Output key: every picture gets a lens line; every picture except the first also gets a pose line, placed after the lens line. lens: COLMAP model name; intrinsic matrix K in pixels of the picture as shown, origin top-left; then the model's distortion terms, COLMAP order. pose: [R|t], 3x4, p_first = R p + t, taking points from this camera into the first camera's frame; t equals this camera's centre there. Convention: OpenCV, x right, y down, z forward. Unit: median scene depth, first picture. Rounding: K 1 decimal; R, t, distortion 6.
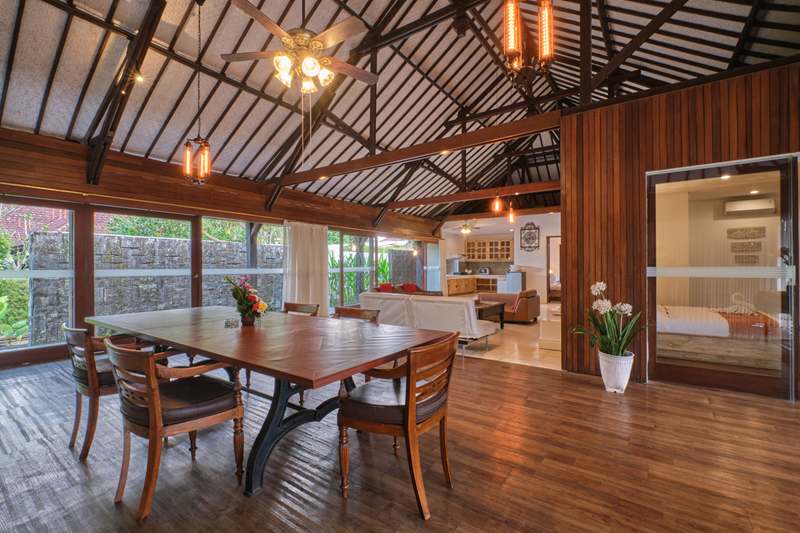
lens RADIAL K [[353.2, 0, 397.3], [0, 353.2, 266.8], [0, 0, 1]] dist [0.000786, -0.000212]
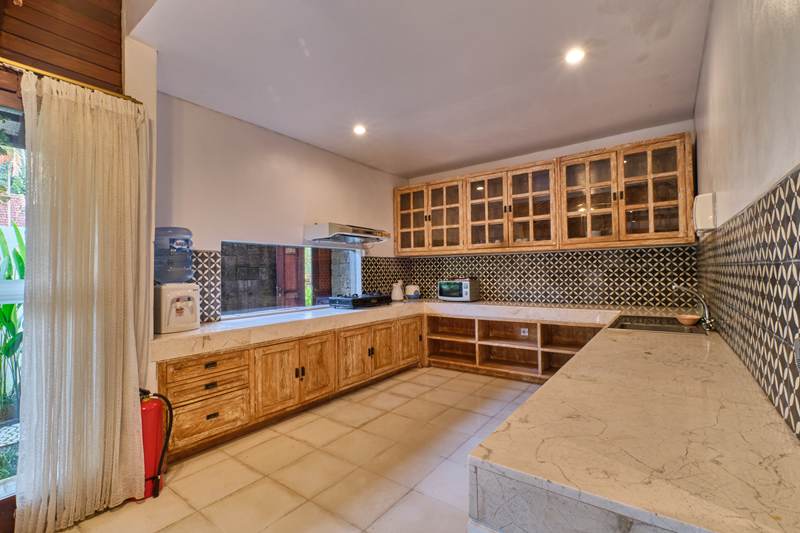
lens RADIAL K [[353.2, 0, 402.7], [0, 353.2, 263.9], [0, 0, 1]] dist [0.000786, -0.000212]
pose [[0.999812, -0.015870, -0.011177, 0.211522], [0.015557, 0.999500, -0.027536, -0.000752], [0.011608, 0.027356, 0.999558, 0.731010]]
